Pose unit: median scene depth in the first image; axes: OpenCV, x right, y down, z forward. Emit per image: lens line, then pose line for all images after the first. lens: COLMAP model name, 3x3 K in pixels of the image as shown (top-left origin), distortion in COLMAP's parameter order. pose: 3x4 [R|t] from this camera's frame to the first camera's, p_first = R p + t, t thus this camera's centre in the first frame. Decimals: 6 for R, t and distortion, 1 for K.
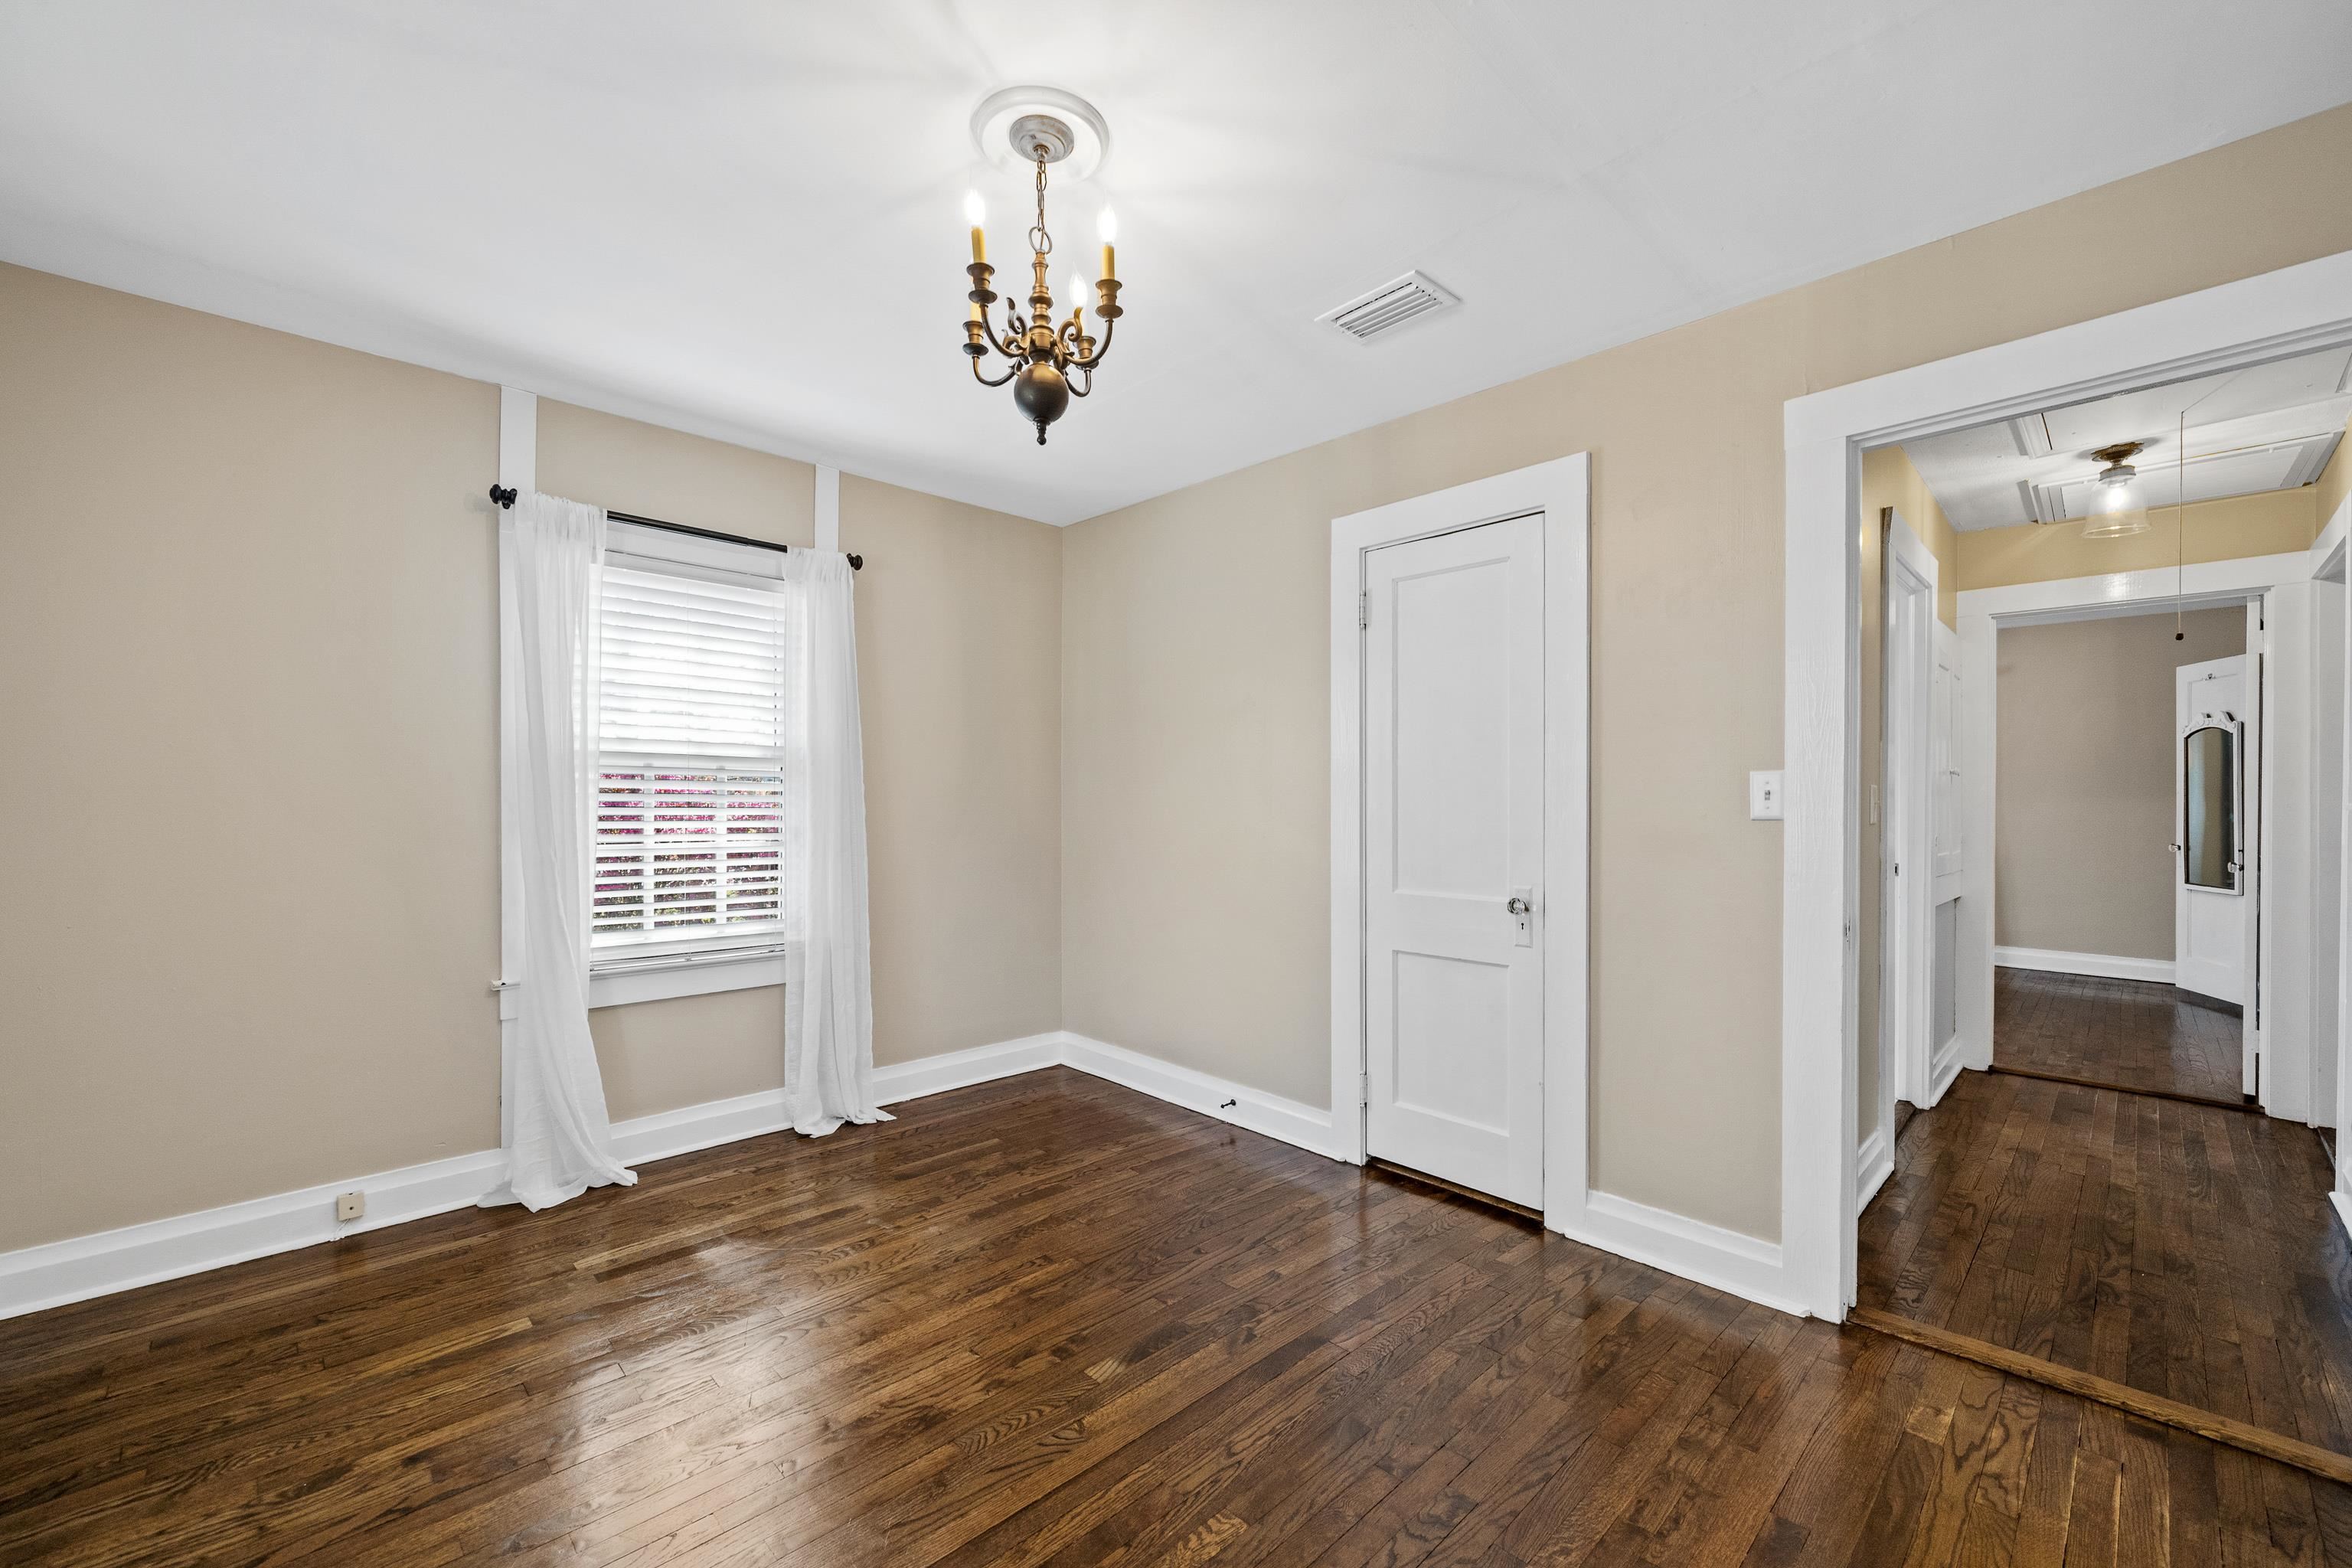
lens RADIAL K [[943.6, 0, 1175.0], [0, 943.6, 804.3], [0, 0, 1]] dist [-0.000378, -0.000359]
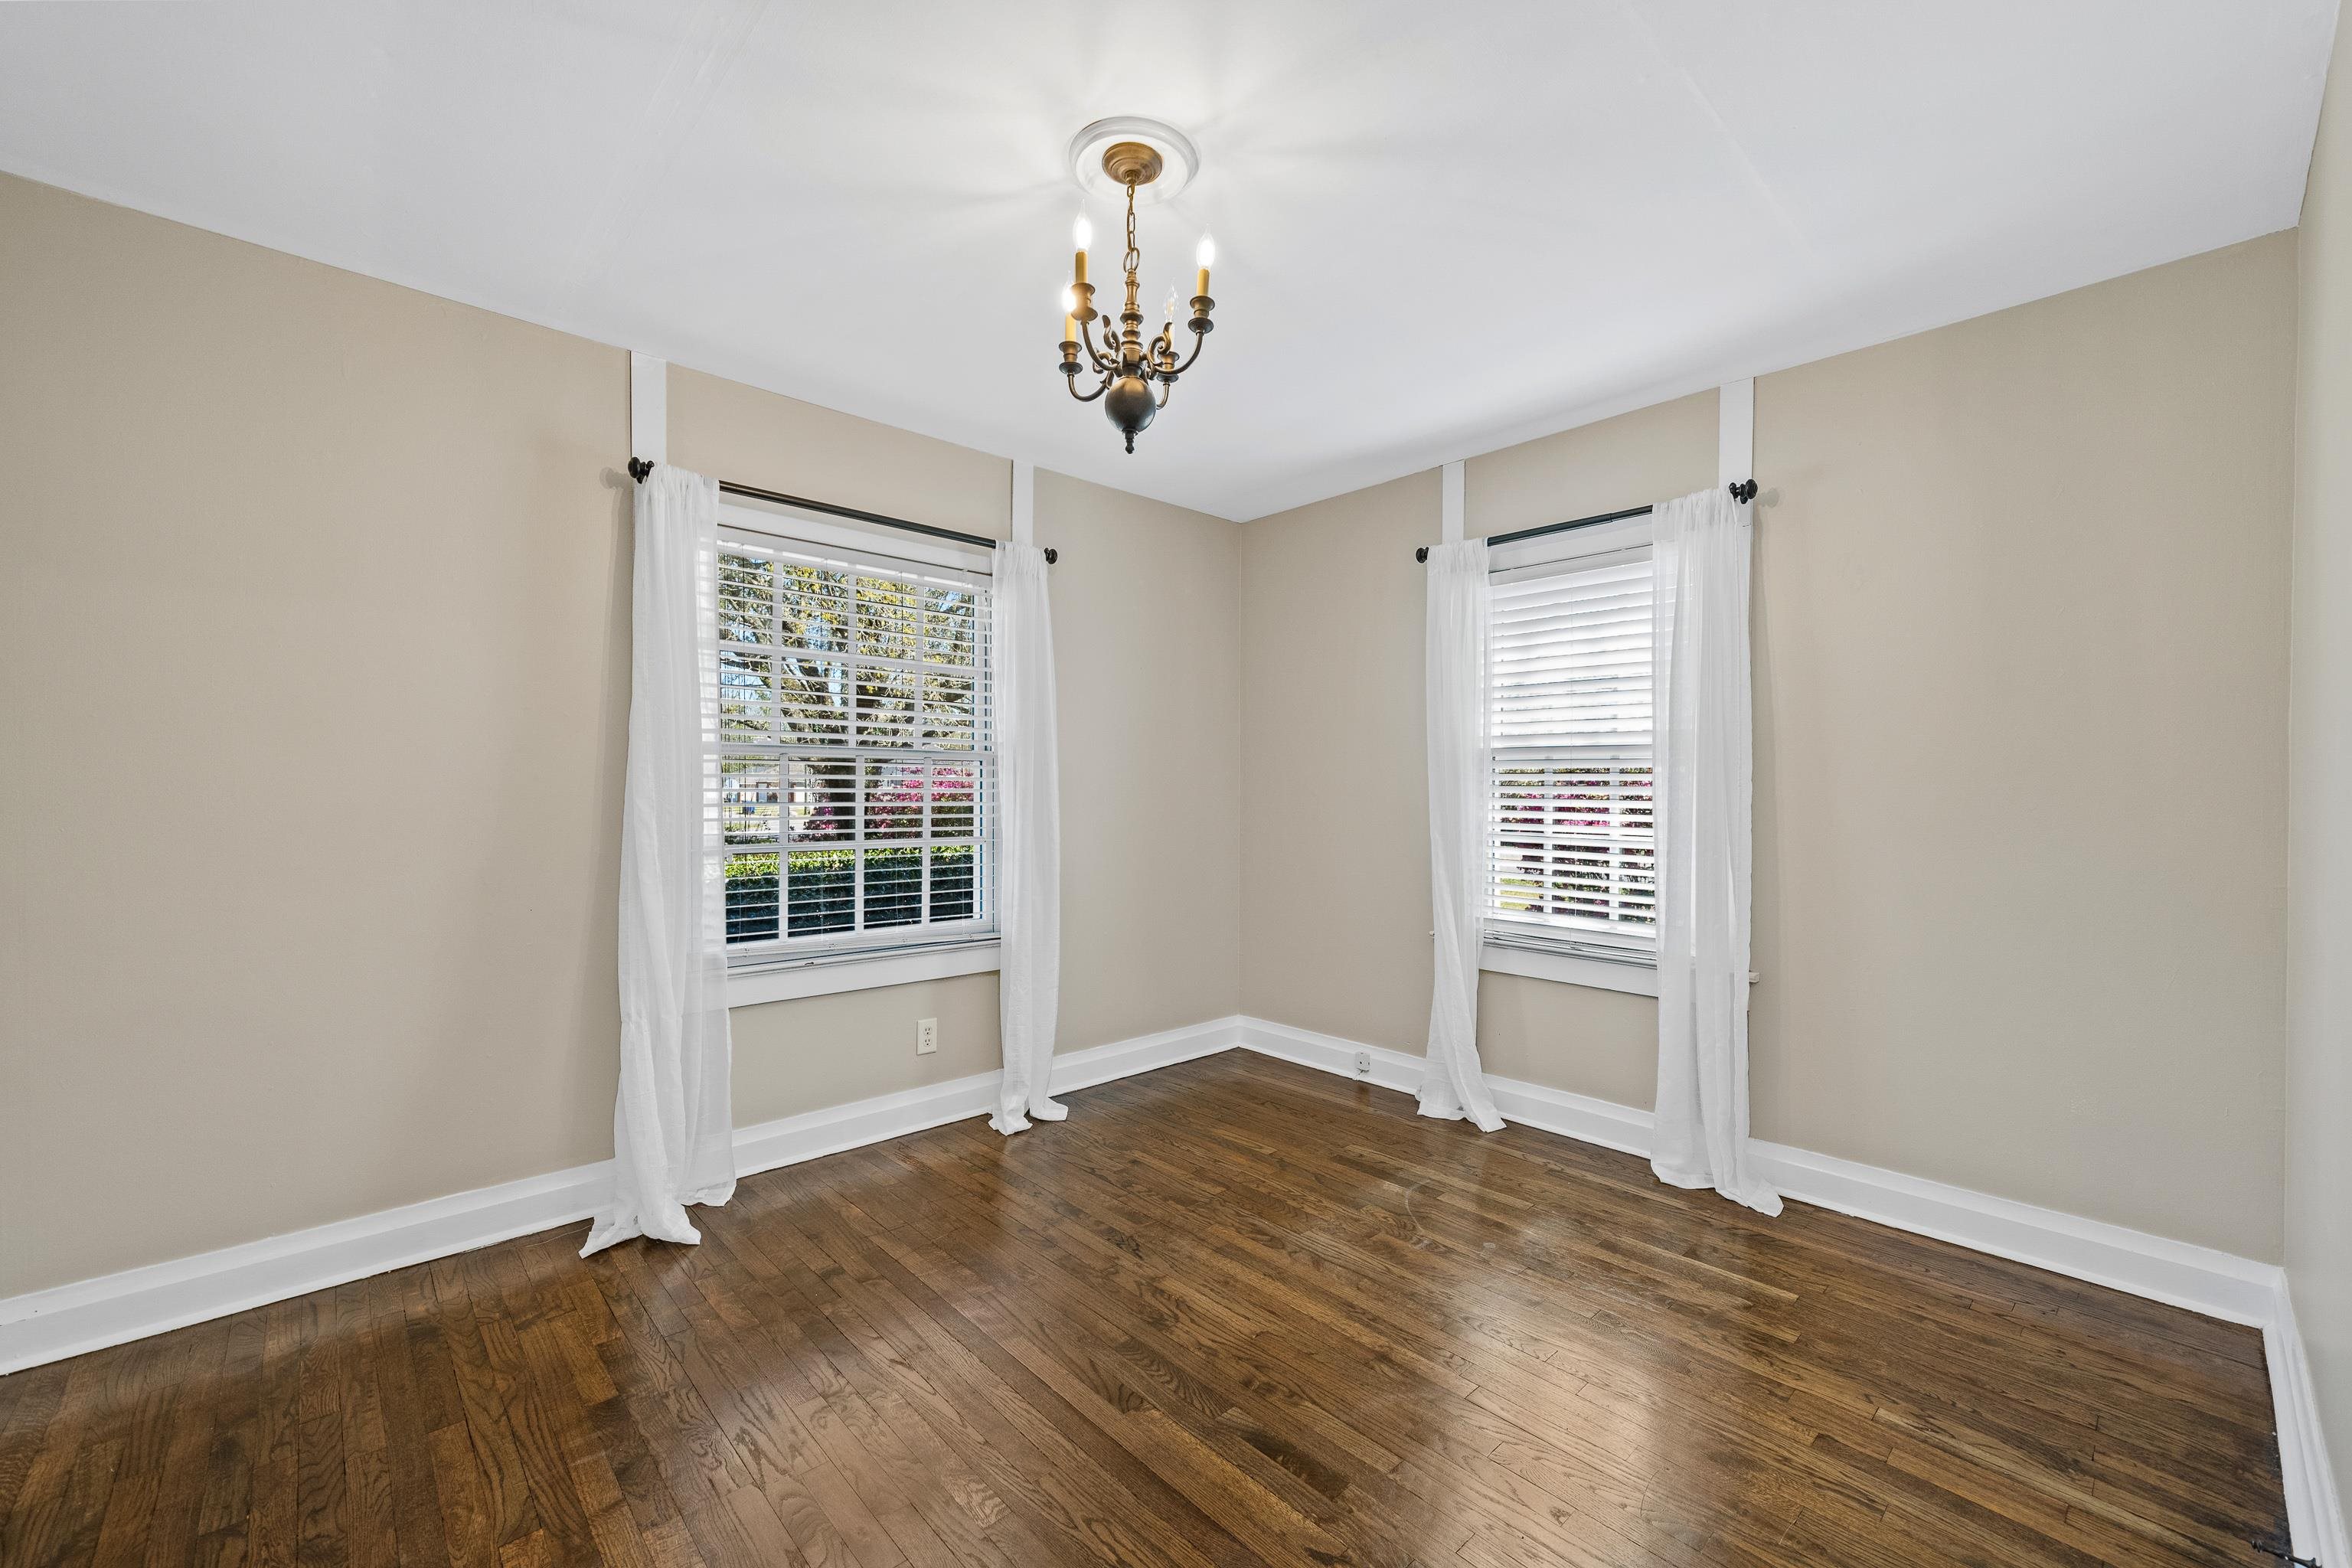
lens RADIAL K [[943.6, 0, 1175.0], [0, 943.6, 804.3], [0, 0, 1]] dist [-0.000378, -0.000359]
pose [[-0.026689, 0.012535, -0.999565, 0.537319], [-0.008281, 0.999884, 0.012760, -0.000217], [0.999609, 0.008618, -0.026582, 0.628661]]
